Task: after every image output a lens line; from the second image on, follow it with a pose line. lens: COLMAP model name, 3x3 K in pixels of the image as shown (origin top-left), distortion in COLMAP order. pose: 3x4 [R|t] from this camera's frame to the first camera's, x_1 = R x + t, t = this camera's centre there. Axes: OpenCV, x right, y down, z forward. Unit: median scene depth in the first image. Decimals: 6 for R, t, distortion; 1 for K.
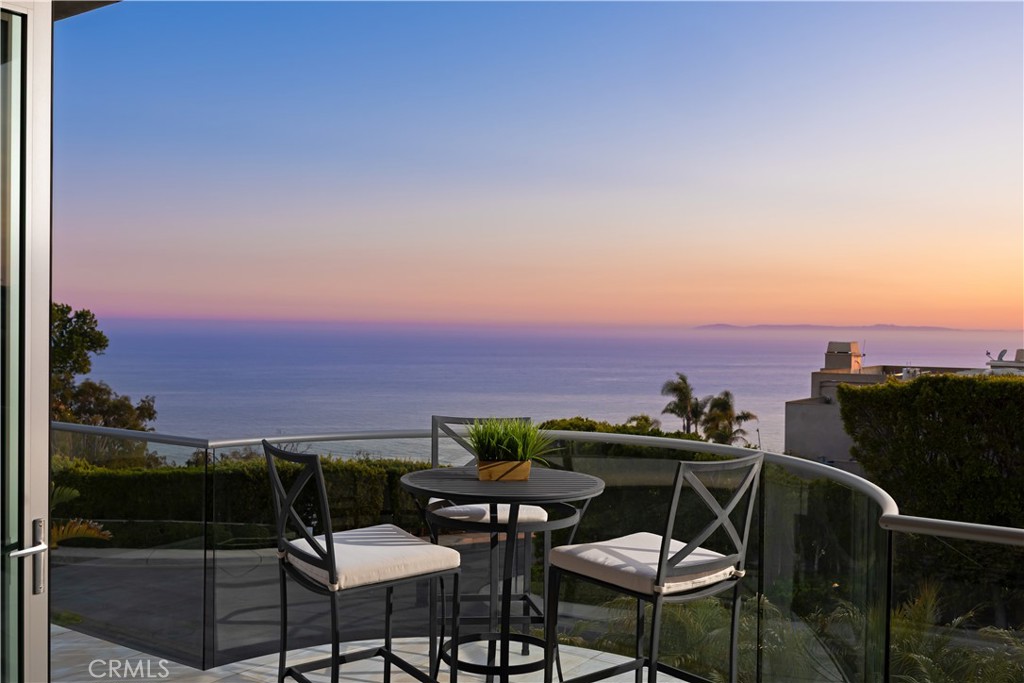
lens RADIAL K [[1022.6, 0, 513.0], [0, 1022.6, 341.4], [0, 0, 1]] dist [-0.023856, 0.000000]
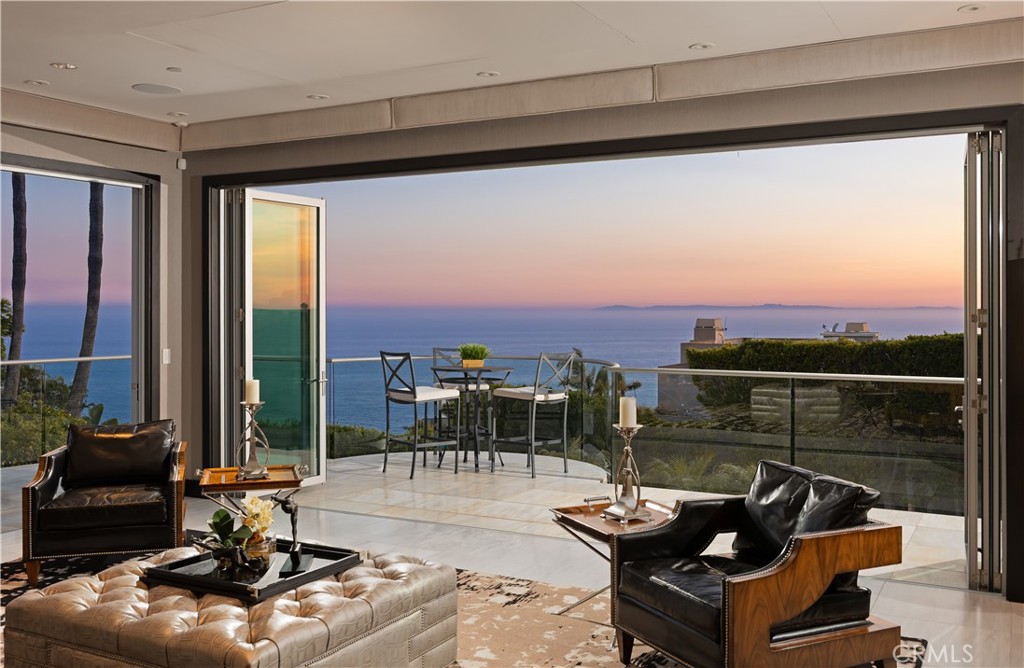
lens RADIAL K [[960.4, 0, 511.3], [0, 960.4, 328.4], [0, 0, 1]] dist [-0.003163, 0.000000]
pose [[0.996232, -0.014171, 0.085564, -0.011549], [0.013786, 0.999892, 0.005096, 0.003262], [-0.085627, -0.003897, 0.996320, -0.131554]]
